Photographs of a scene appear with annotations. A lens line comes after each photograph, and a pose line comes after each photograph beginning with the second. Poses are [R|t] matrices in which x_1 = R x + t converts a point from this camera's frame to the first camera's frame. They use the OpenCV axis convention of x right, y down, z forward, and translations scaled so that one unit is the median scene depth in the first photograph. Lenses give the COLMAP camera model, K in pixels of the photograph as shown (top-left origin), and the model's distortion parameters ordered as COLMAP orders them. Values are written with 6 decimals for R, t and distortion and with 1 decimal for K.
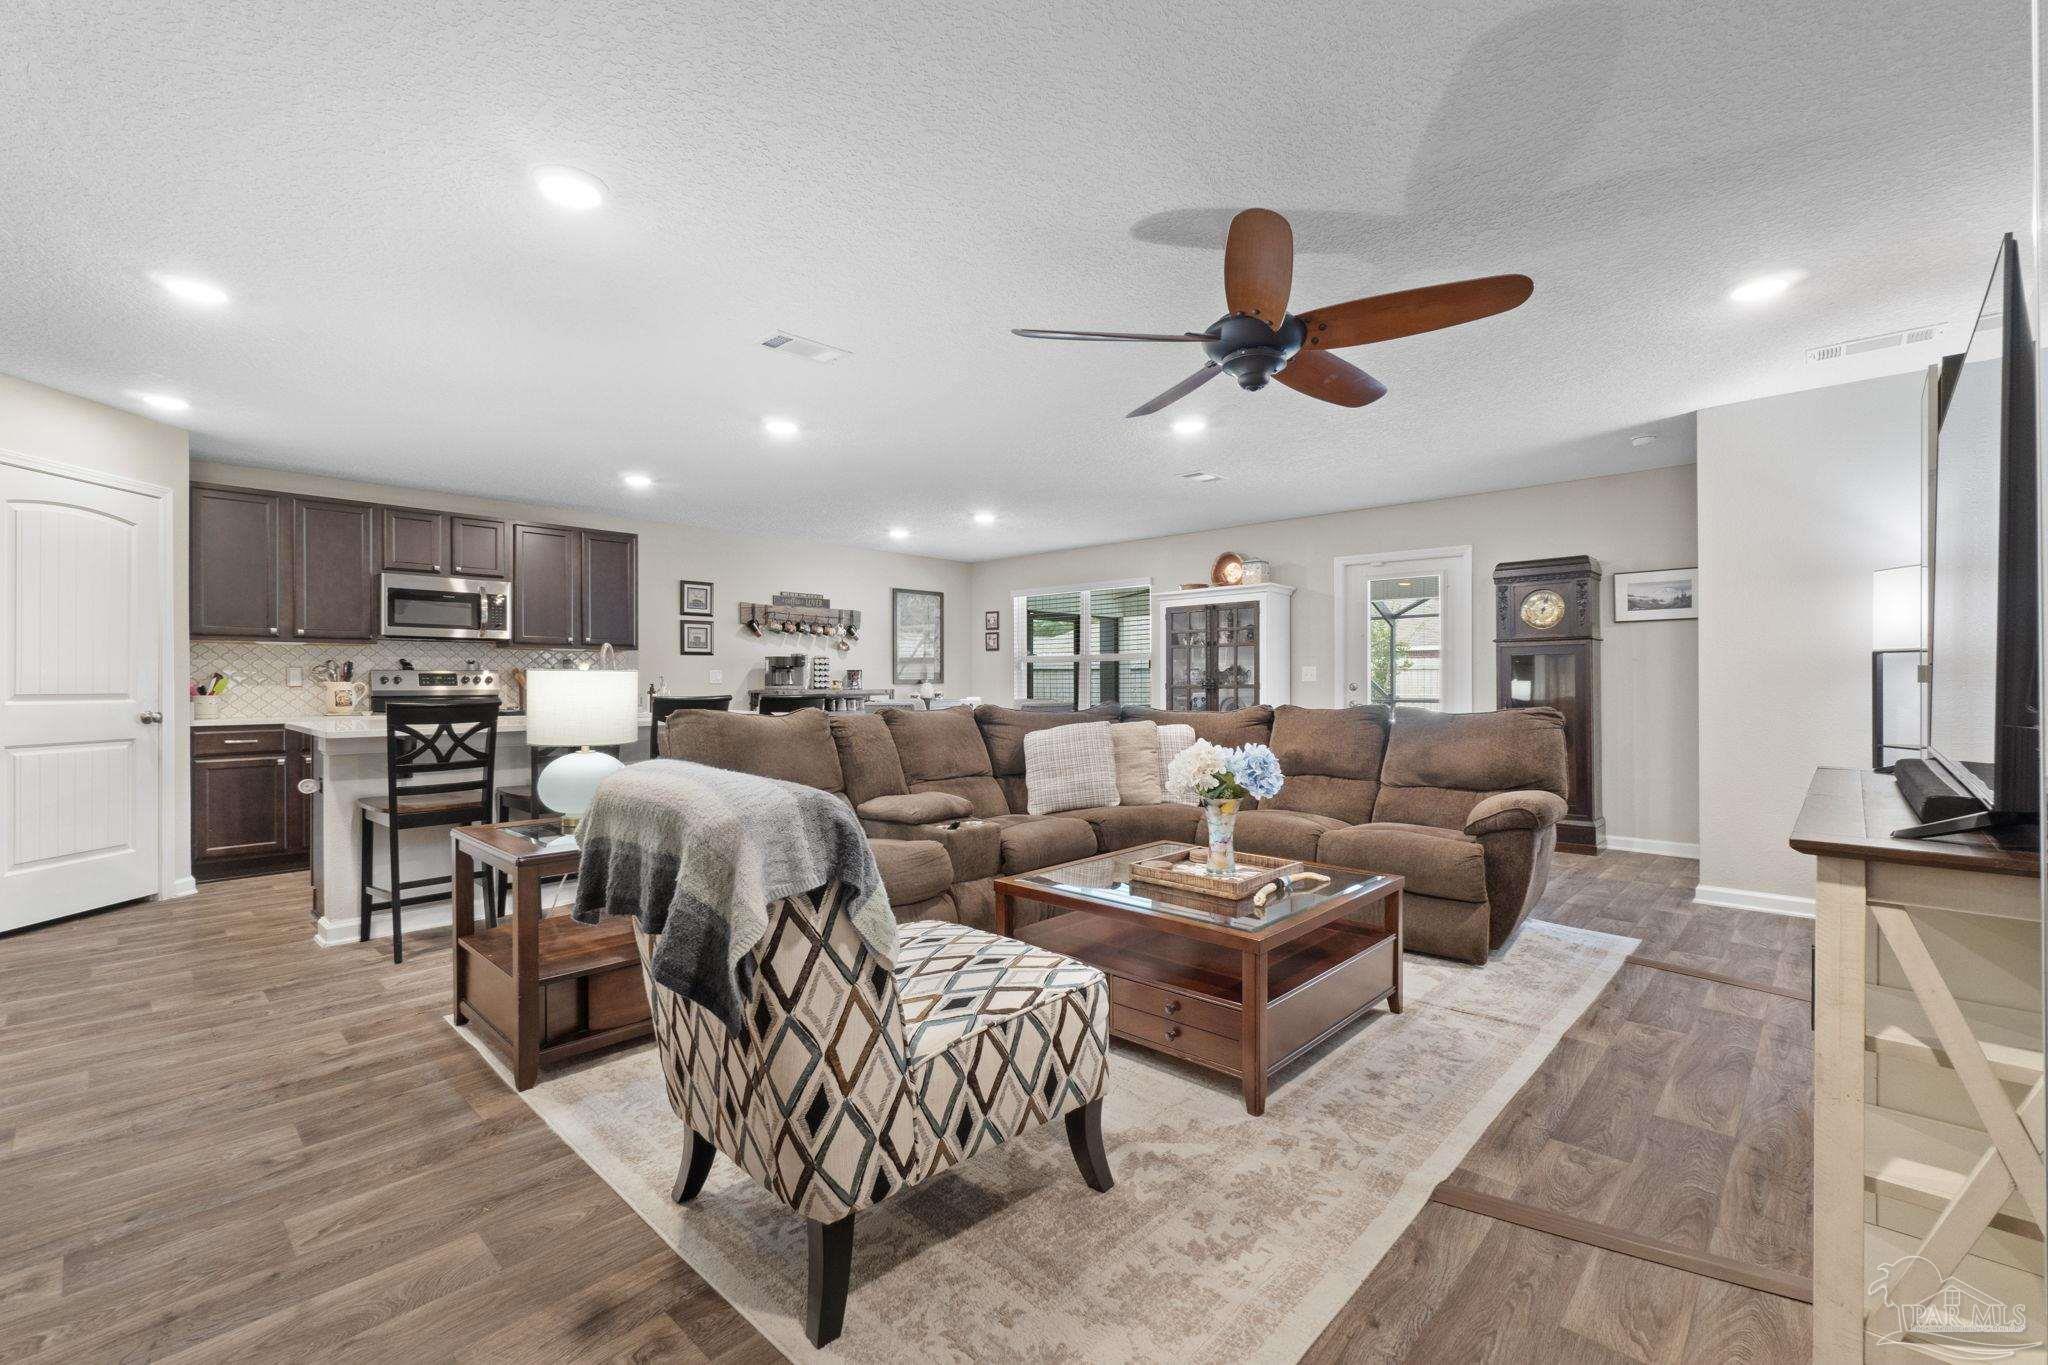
lens RADIAL K [[880.1, 0, 1025.3], [0, 880.1, 684.6], [0, 0, 1]] dist [0.000278, -0.000106]
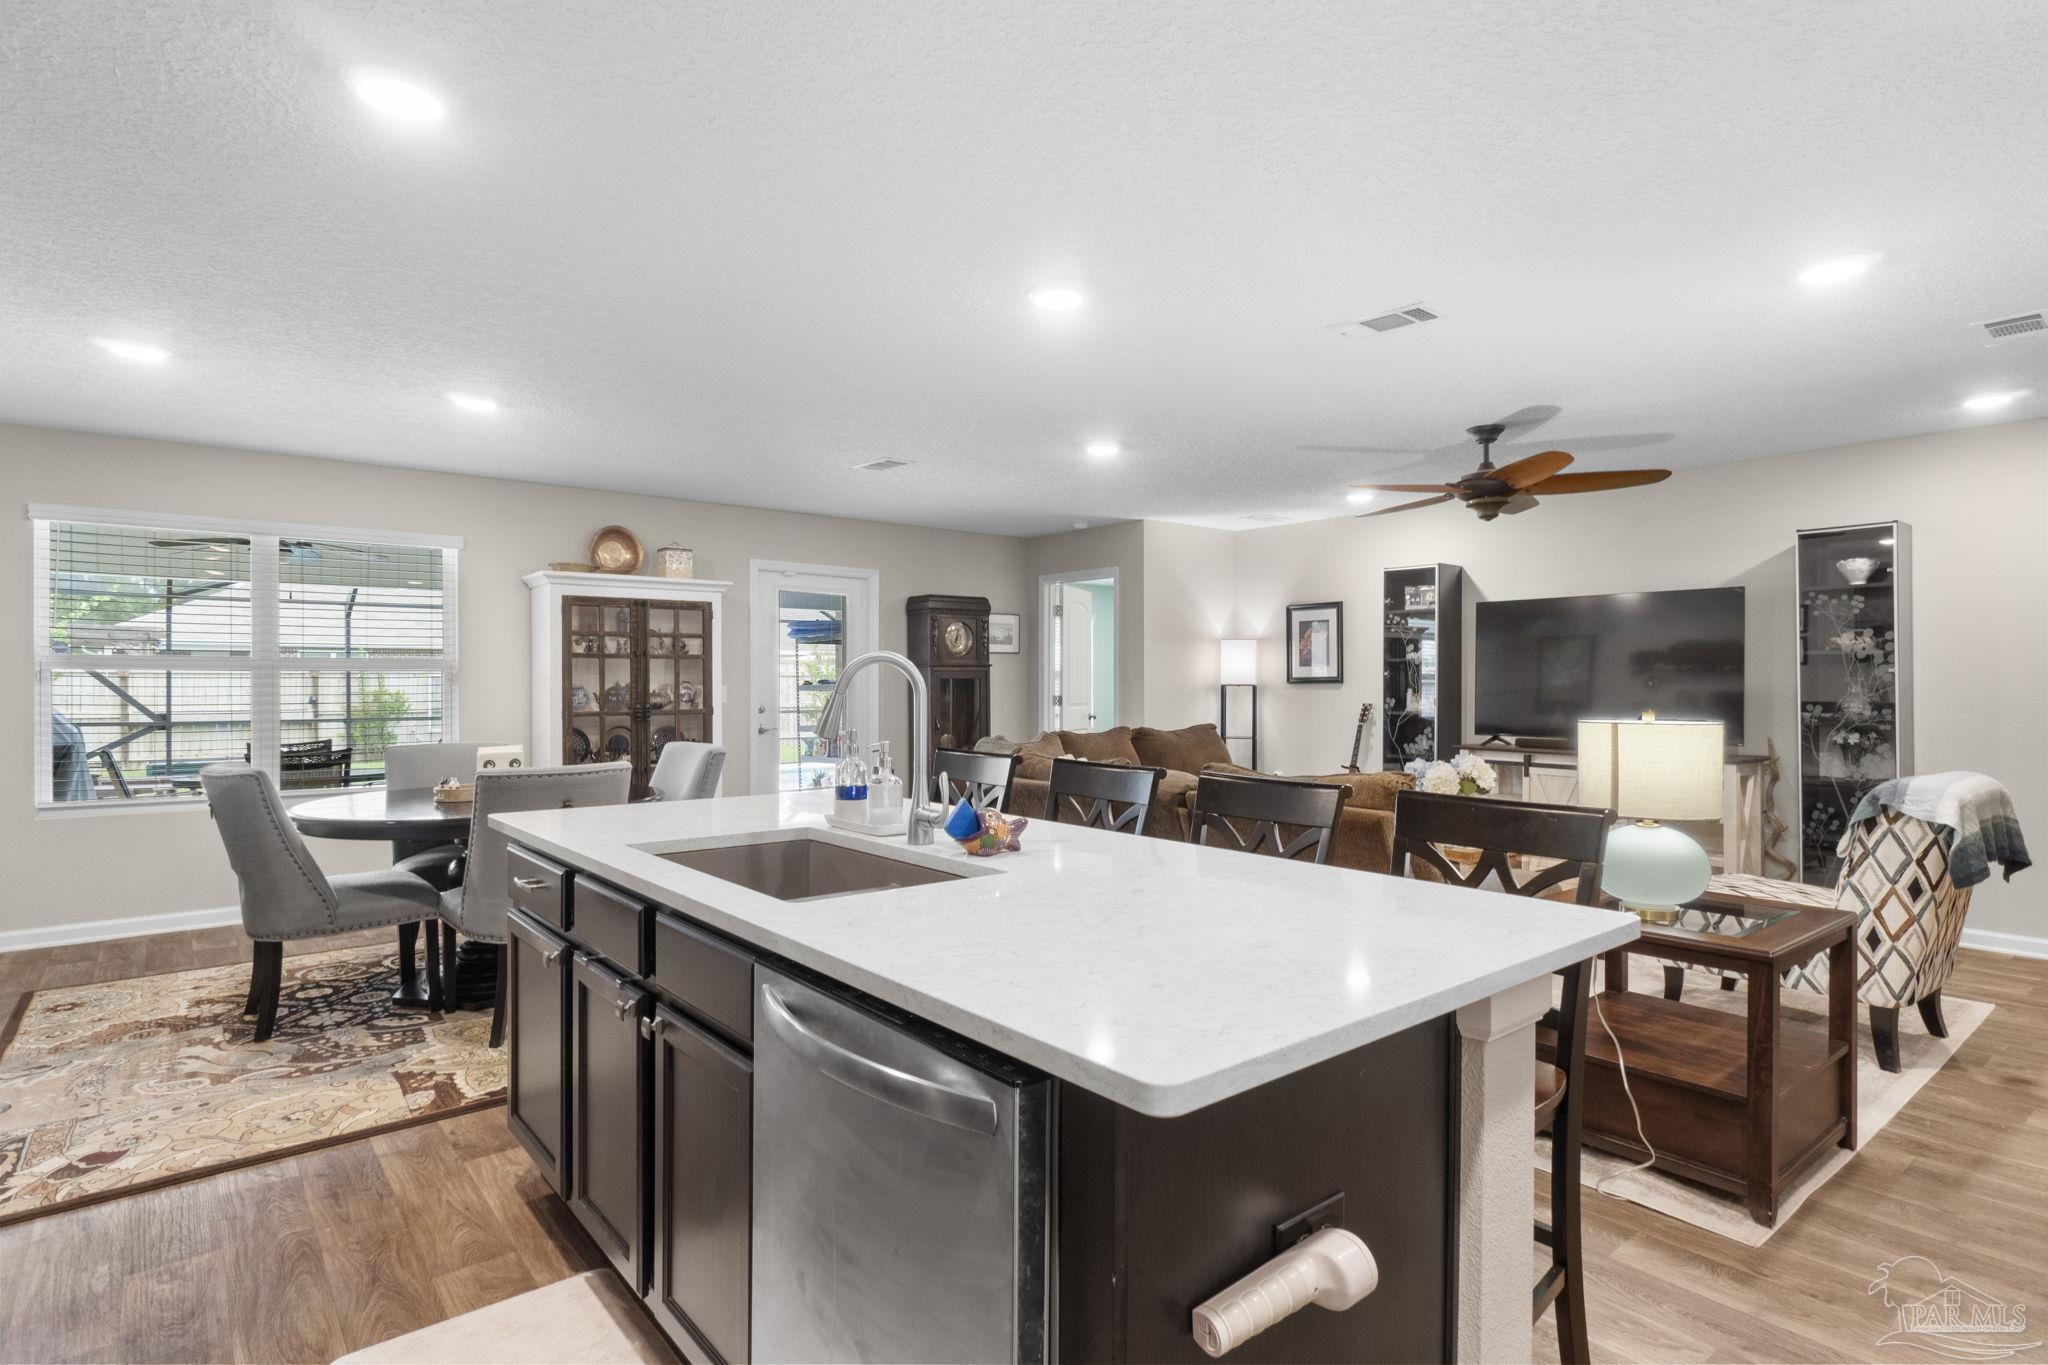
lens RADIAL K [[1055.5, 0, 1033.2], [0, 1055.5, 687.0], [0, 0, 1]] dist [0.006428, -0.000199]
pose [[0.126600, -0.002715, 0.991950, -0.725517], [0.003030, 0.999993, 0.002350, -0.024195], [-0.991949, 0.002708, 0.126607, 0.682941]]
